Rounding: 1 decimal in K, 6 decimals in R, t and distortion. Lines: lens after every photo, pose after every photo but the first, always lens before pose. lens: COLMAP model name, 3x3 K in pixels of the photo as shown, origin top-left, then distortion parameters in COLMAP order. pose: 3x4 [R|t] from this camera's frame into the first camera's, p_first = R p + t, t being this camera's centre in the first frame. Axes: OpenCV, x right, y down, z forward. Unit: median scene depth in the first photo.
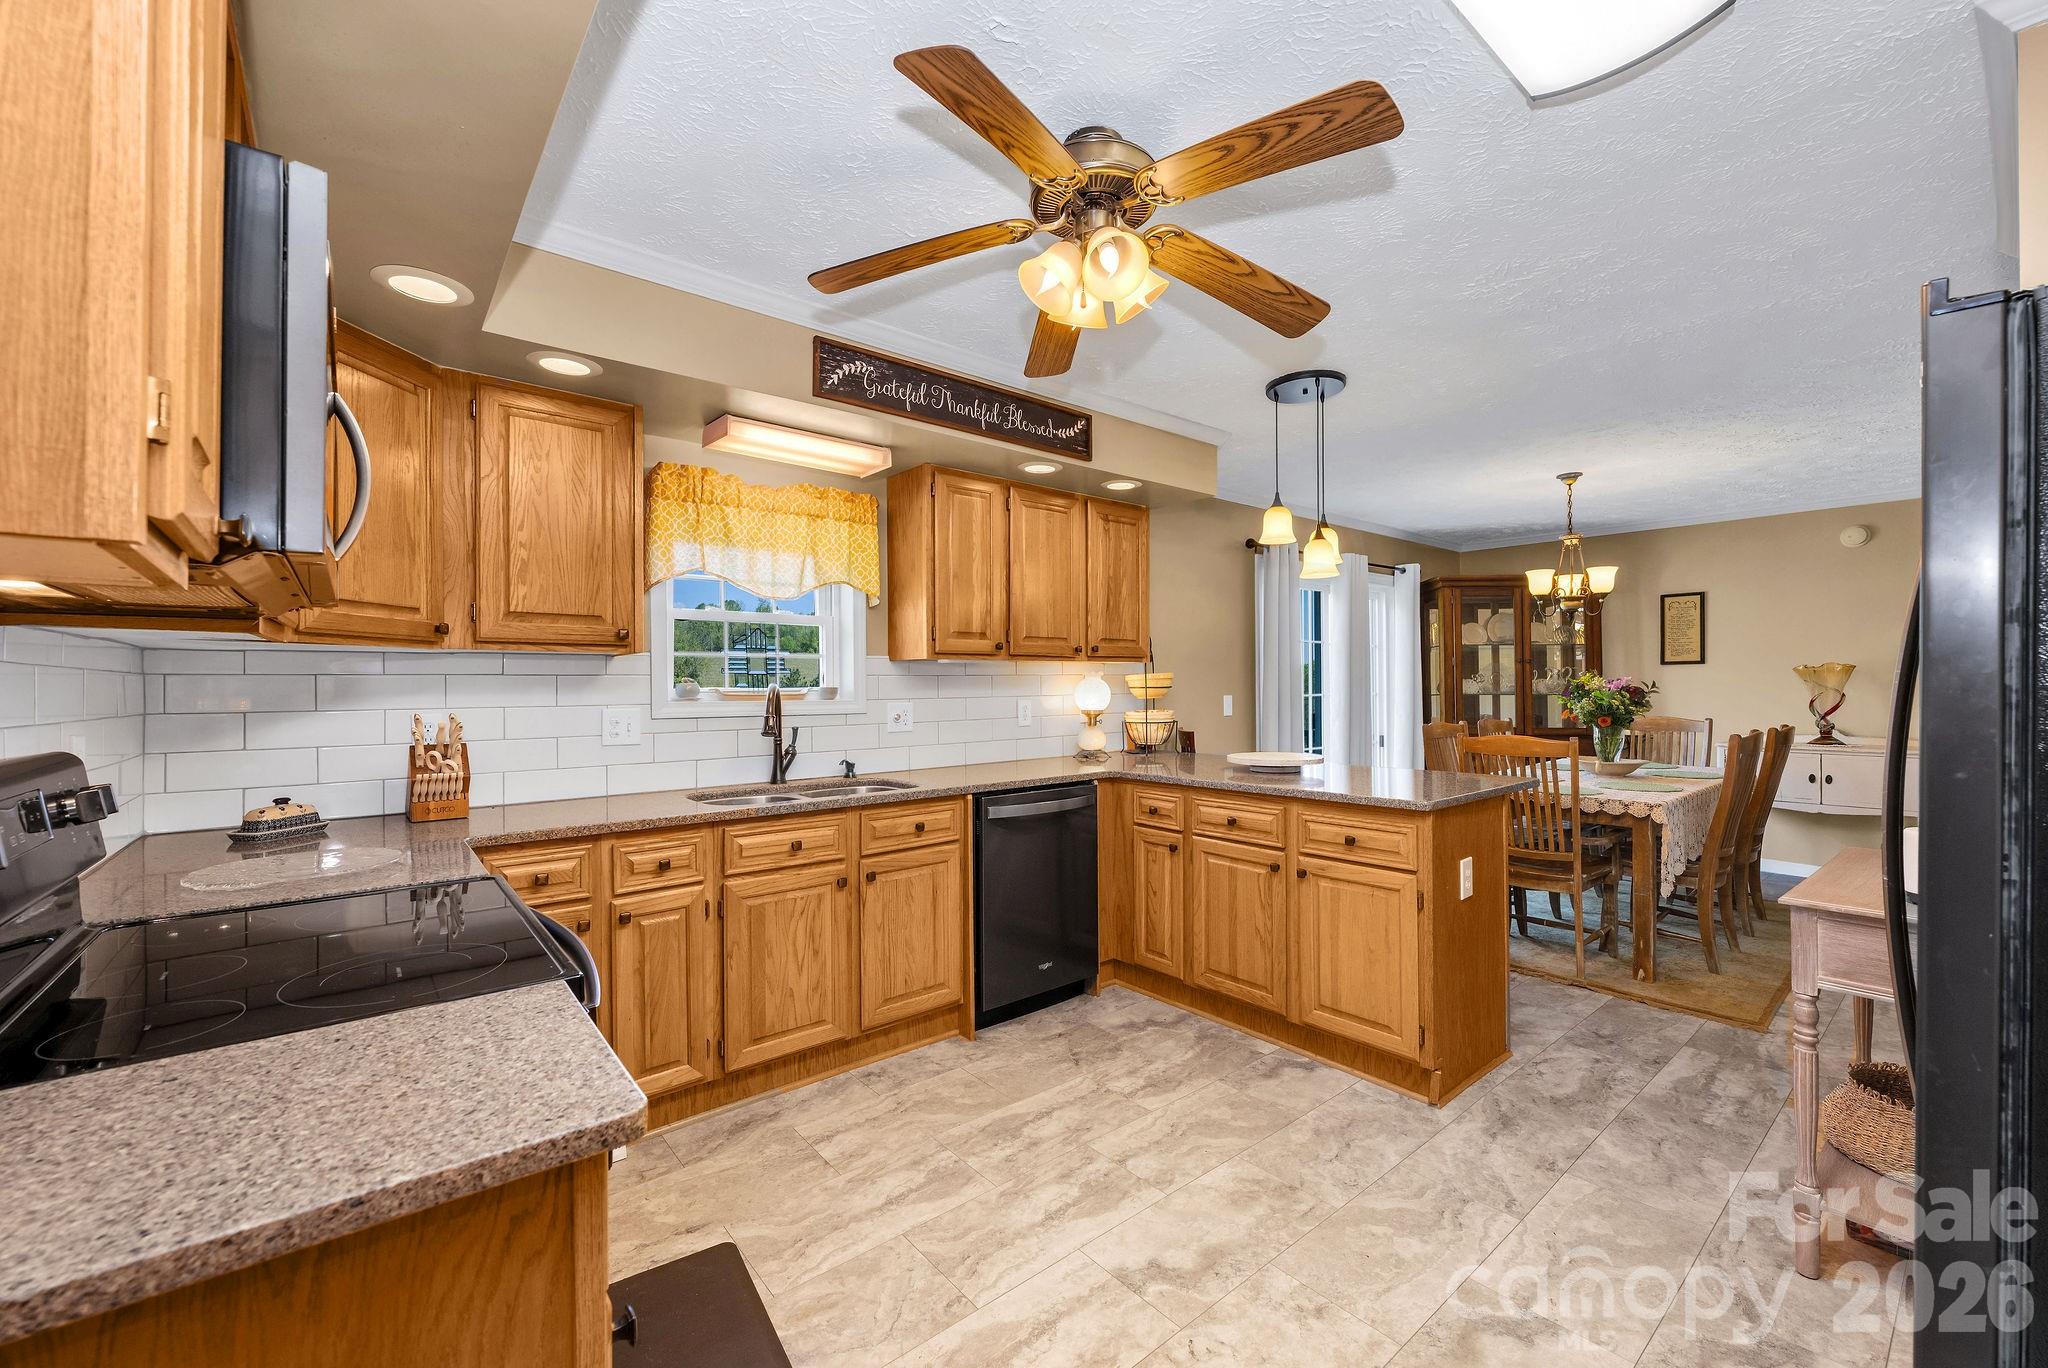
lens RADIAL K [[848.3, 0, 1021.6], [0, 848.3, 673.7], [0, 0, 1]] dist [0.000296, -0.000004]
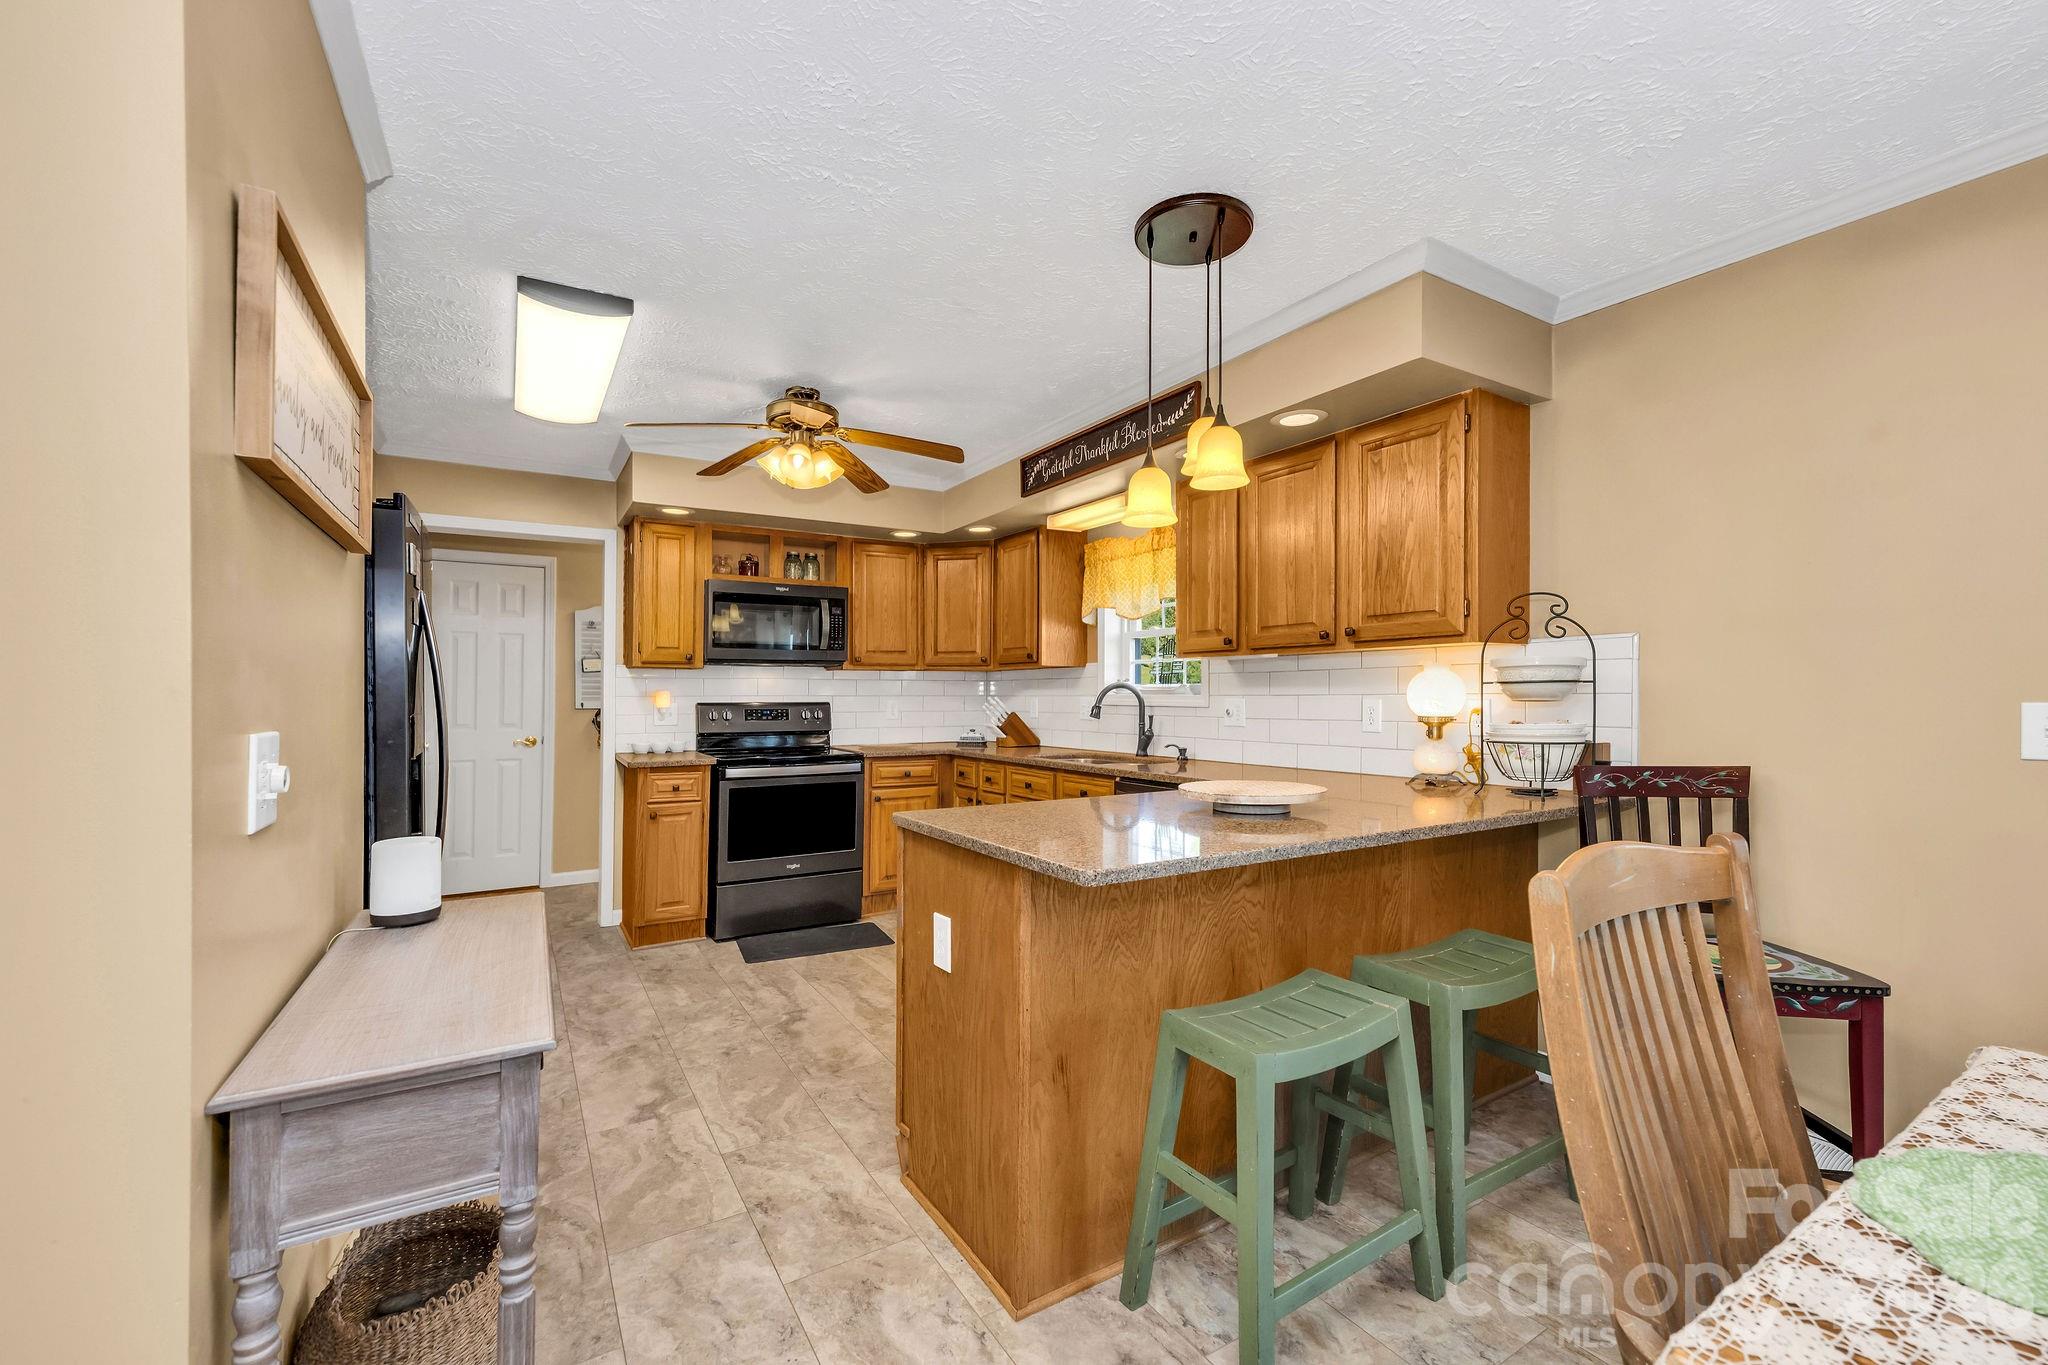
lens RADIAL K [[849.1, 0, 1019.6], [0, 849.1, 658.6], [0, 0, 1]] dist [-0.000220, 0.000011]
pose [[-0.149014, -0.034355, -0.988238, 1.185451], [0.018708, 0.999119, -0.037555, 0.024070], [0.988658, -0.024084, -0.148240, 1.121858]]
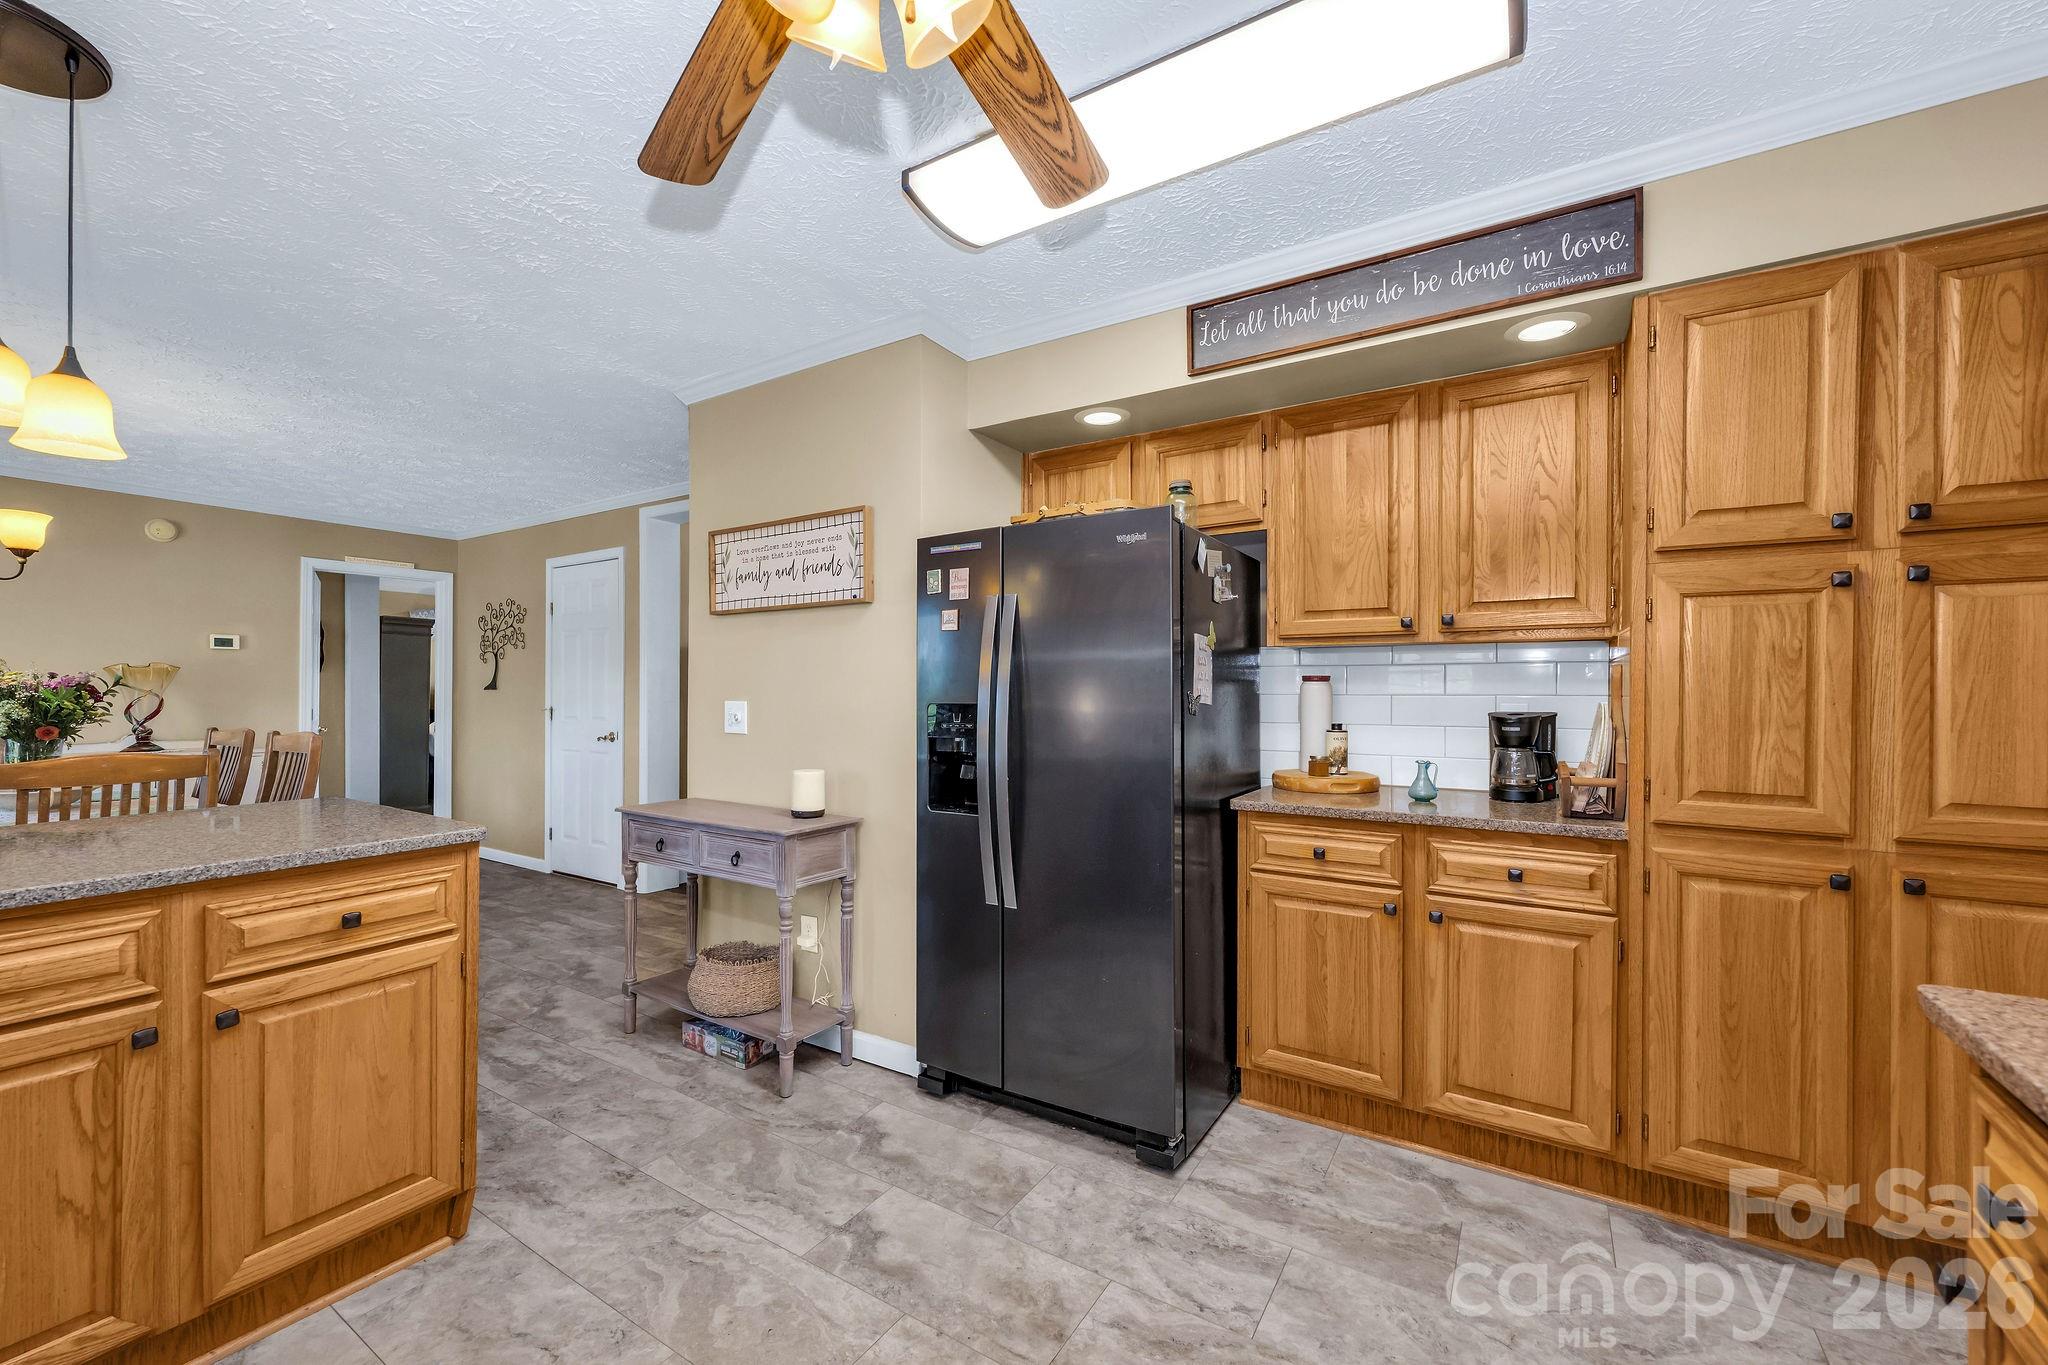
lens RADIAL K [[800.7, 0, 1012.5], [0, 800.7, 686.7], [0, 0, 1]] dist [0.001885, 0.000239]
pose [[-0.305470, 0.011238, 0.952135, -0.301052], [-0.012397, 0.999799, -0.015778, 0.028604], [-0.952121, -0.016623, -0.305270, 0.684606]]
